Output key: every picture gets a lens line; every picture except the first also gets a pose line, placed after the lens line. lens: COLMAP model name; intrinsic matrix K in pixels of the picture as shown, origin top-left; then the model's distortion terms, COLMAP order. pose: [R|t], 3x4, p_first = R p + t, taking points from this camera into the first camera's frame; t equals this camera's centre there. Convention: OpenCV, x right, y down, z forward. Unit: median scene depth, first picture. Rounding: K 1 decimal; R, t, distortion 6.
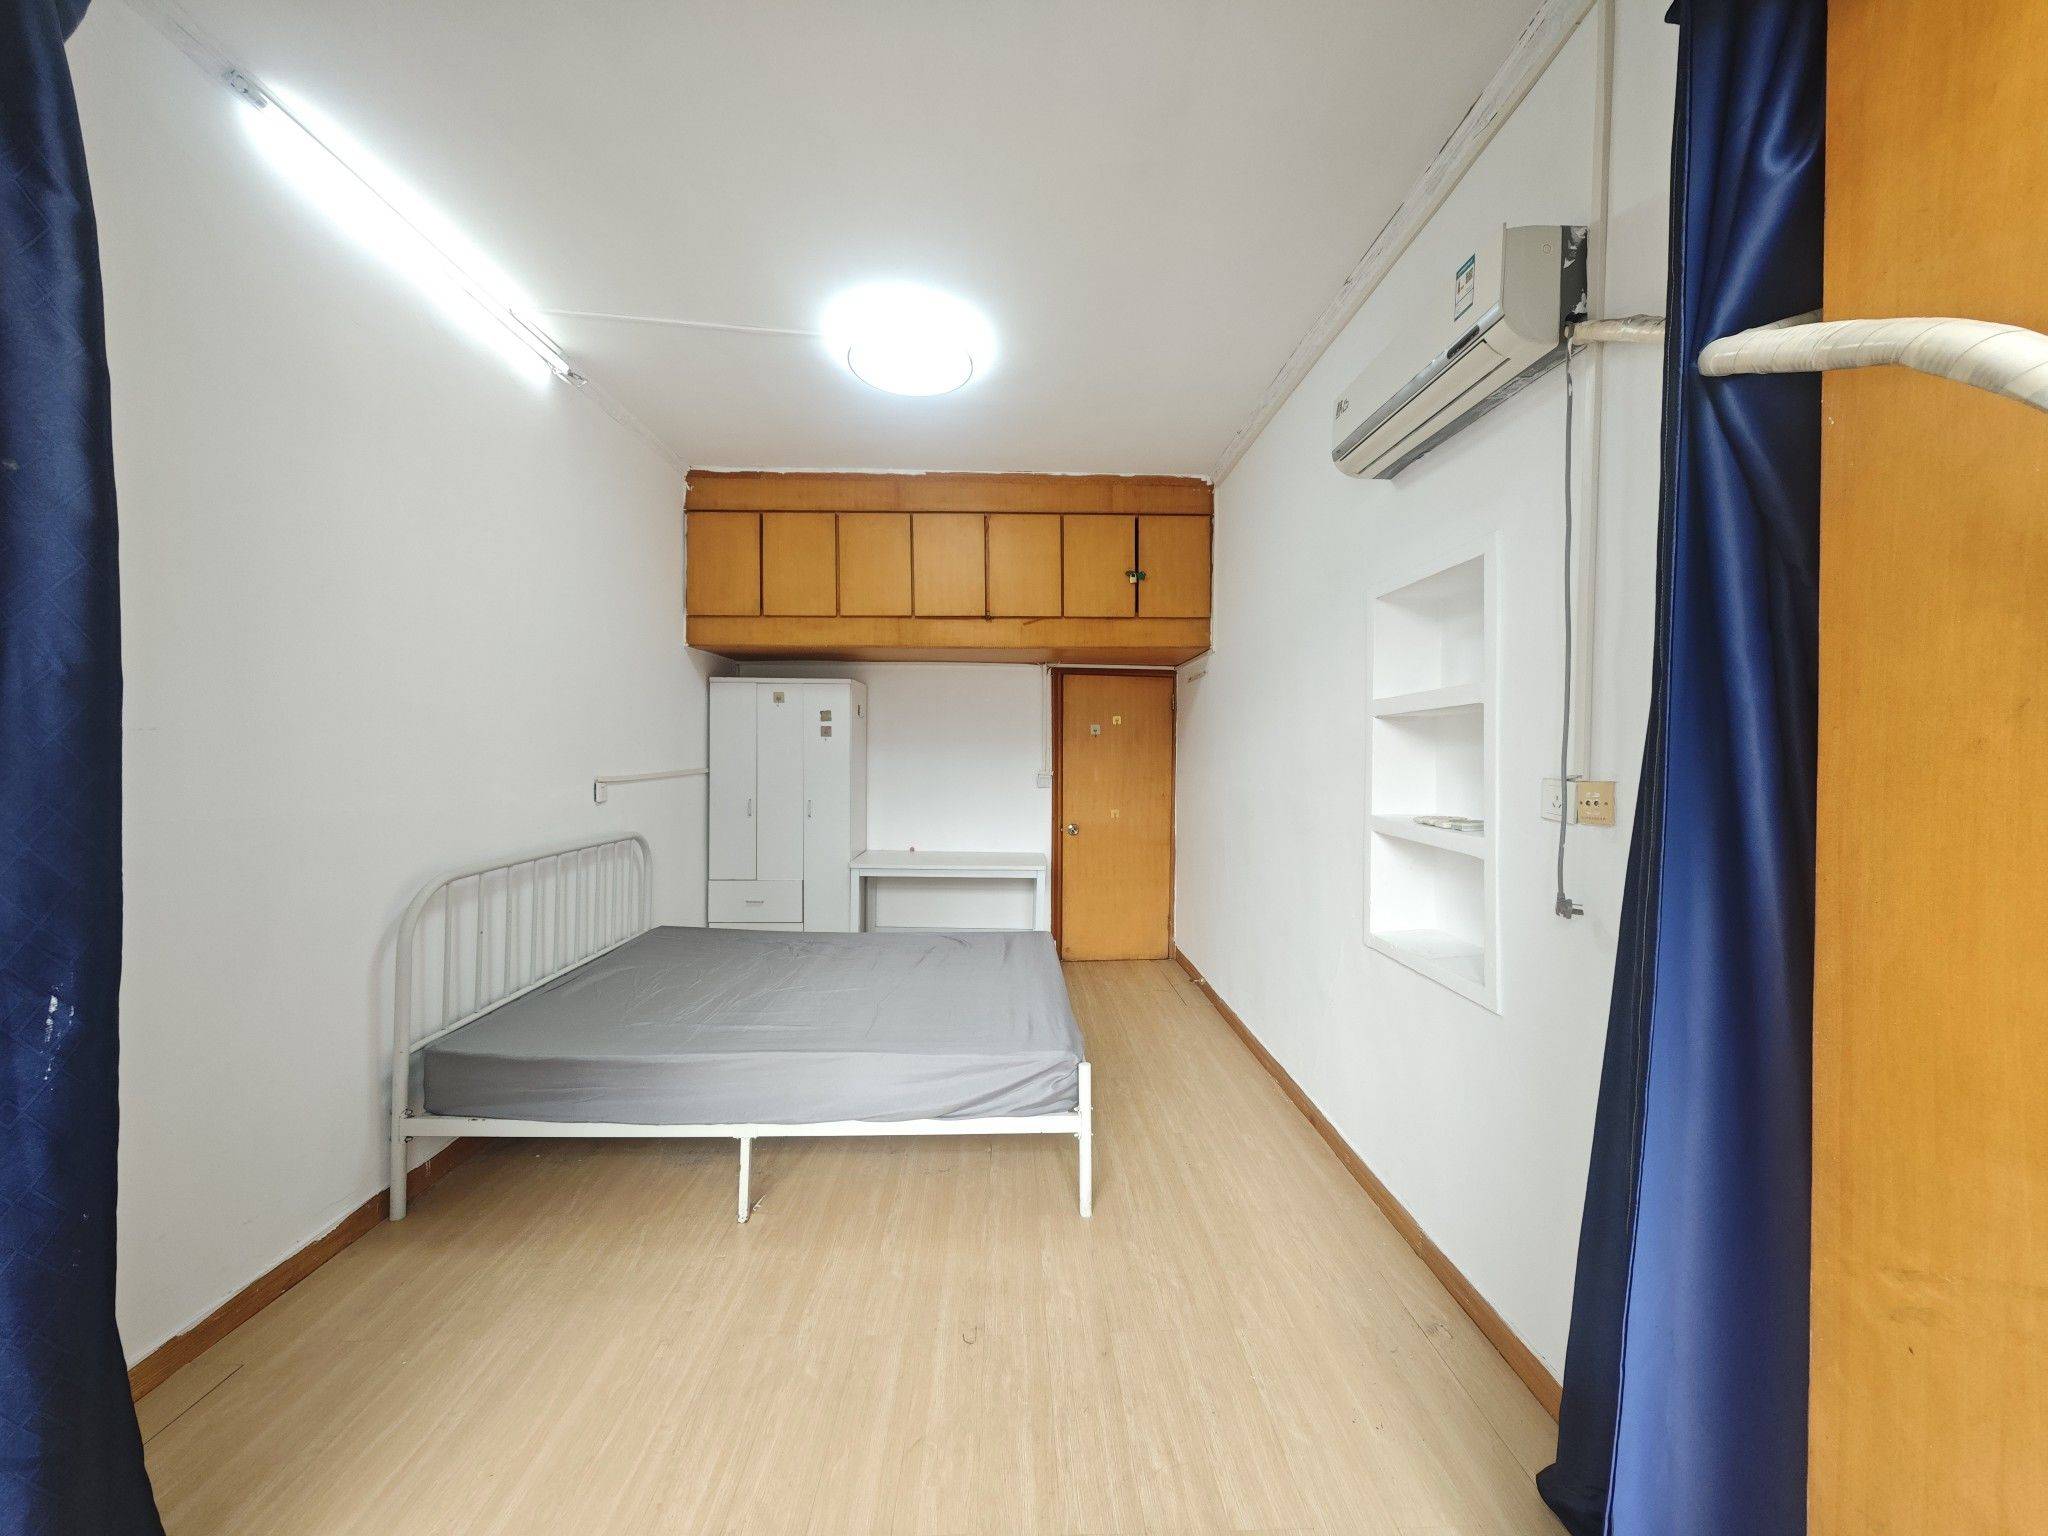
lens RADIAL K [[723.5, 0, 1026.0], [0, 723.5, 754.9], [0, 0, 1]] dist [-0.000850, 0.000014]
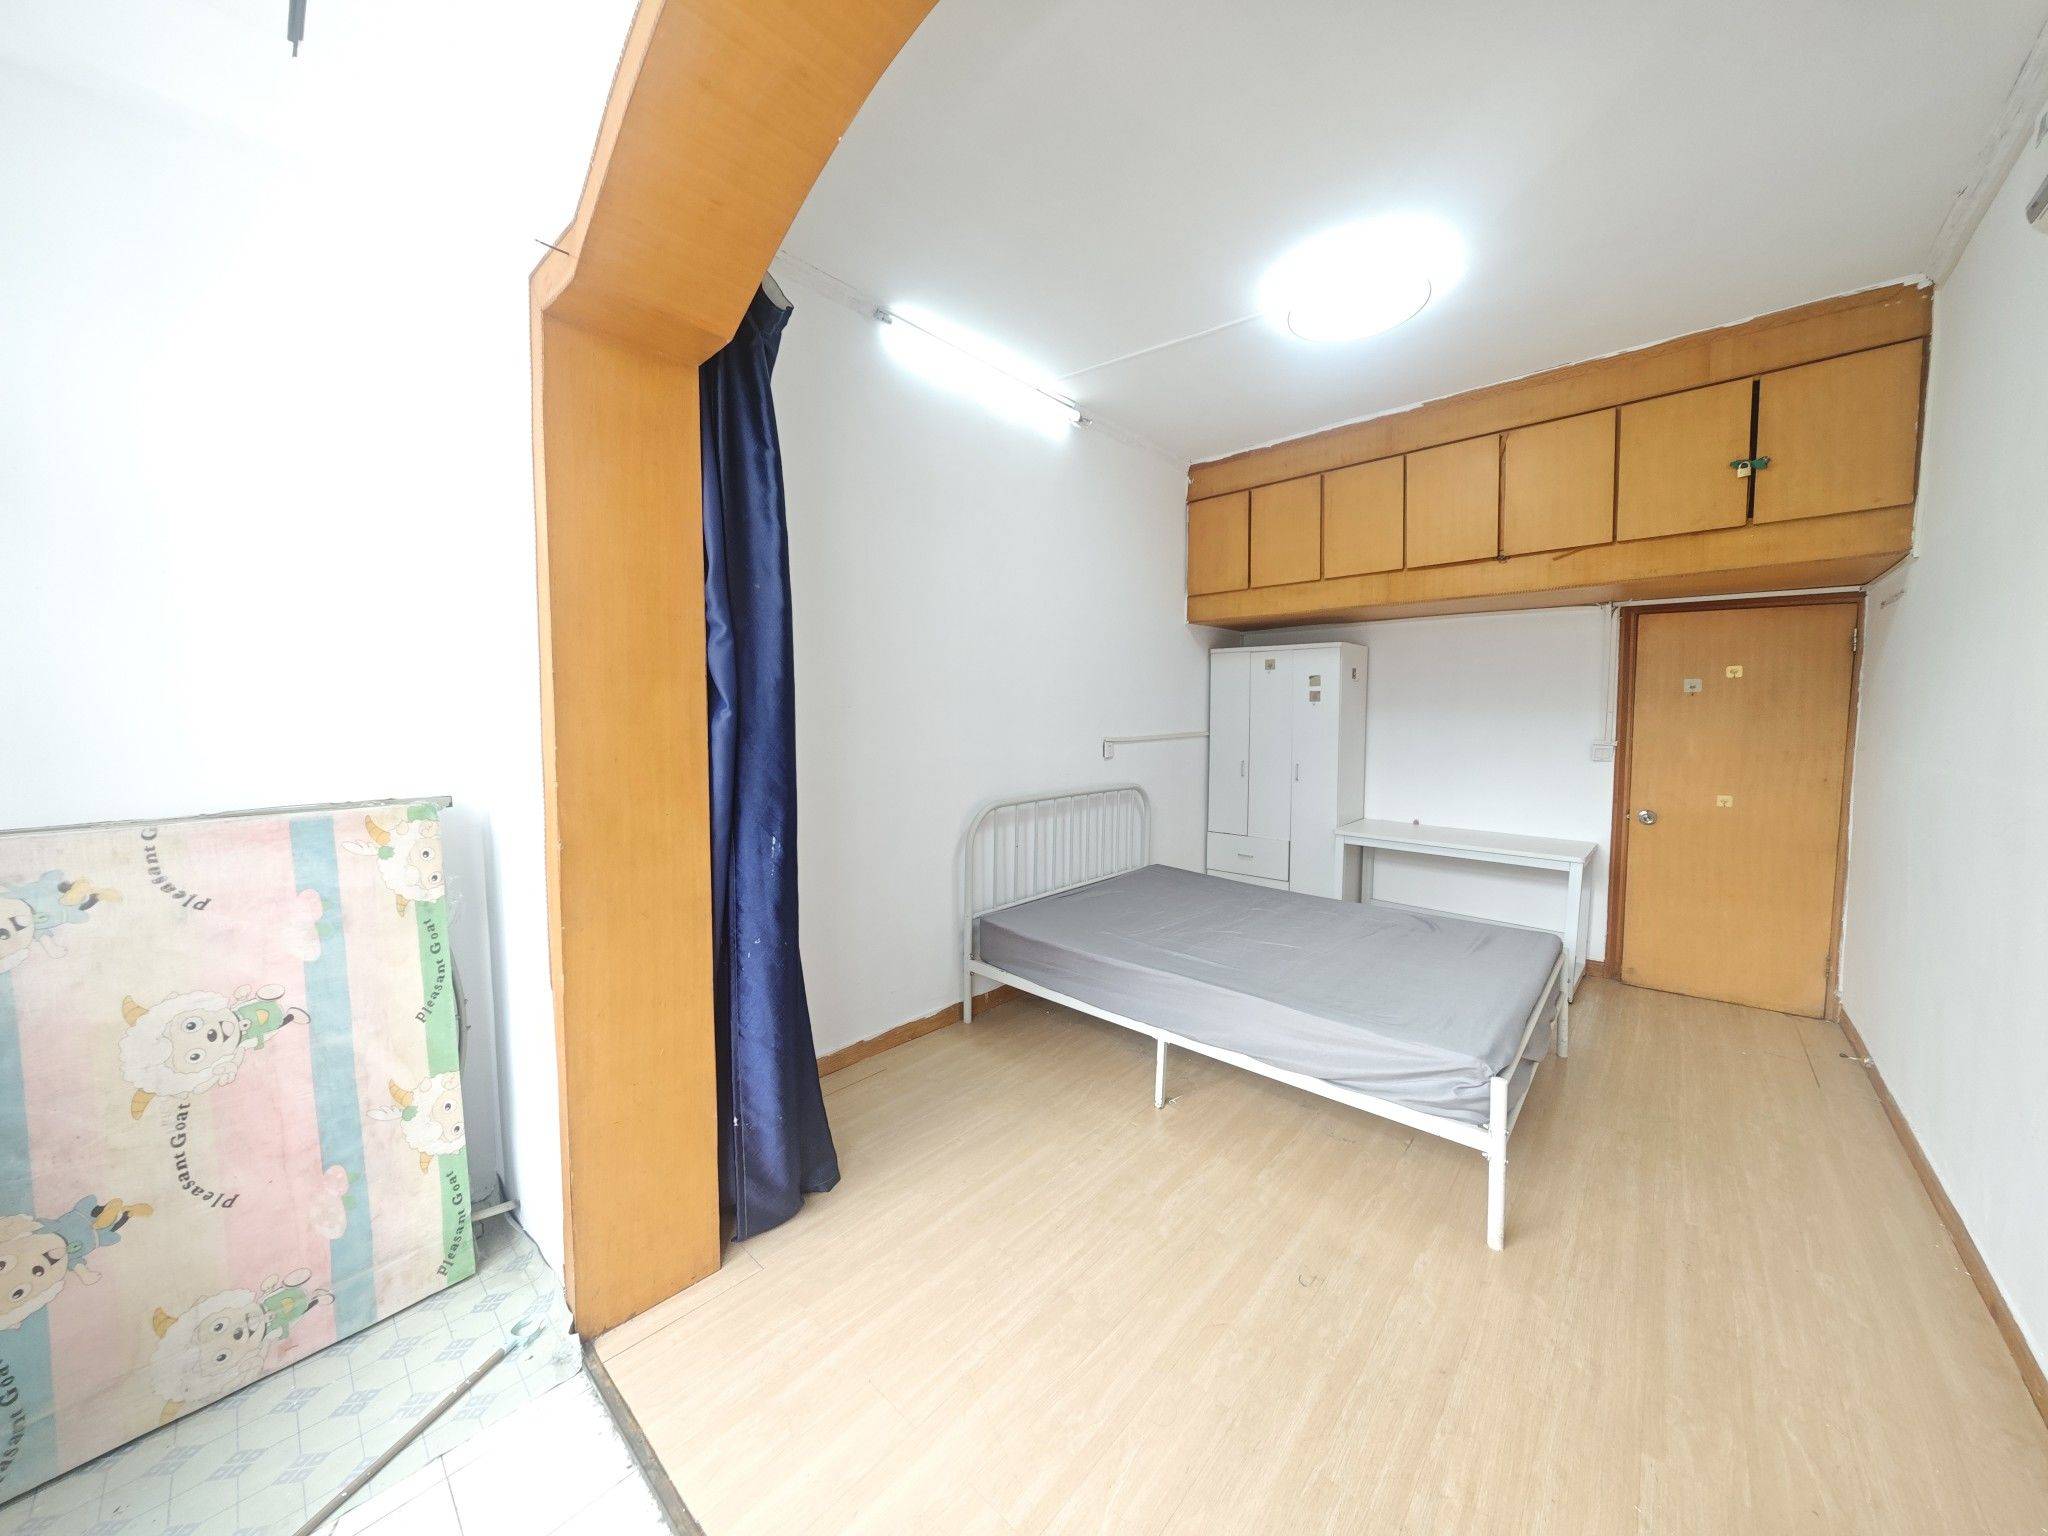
lens RADIAL K [[723.5, 0, 1025.7], [0, 723.5, 756.3], [0, 0, 1]] dist [-0.000850, 0.000014]
pose [[0.723257, 0.035983, -0.689641, 0.169318], [0.000963, 0.998588, 0.053112, -0.004398], [0.690578, -0.039078, 0.722201, -0.003223]]
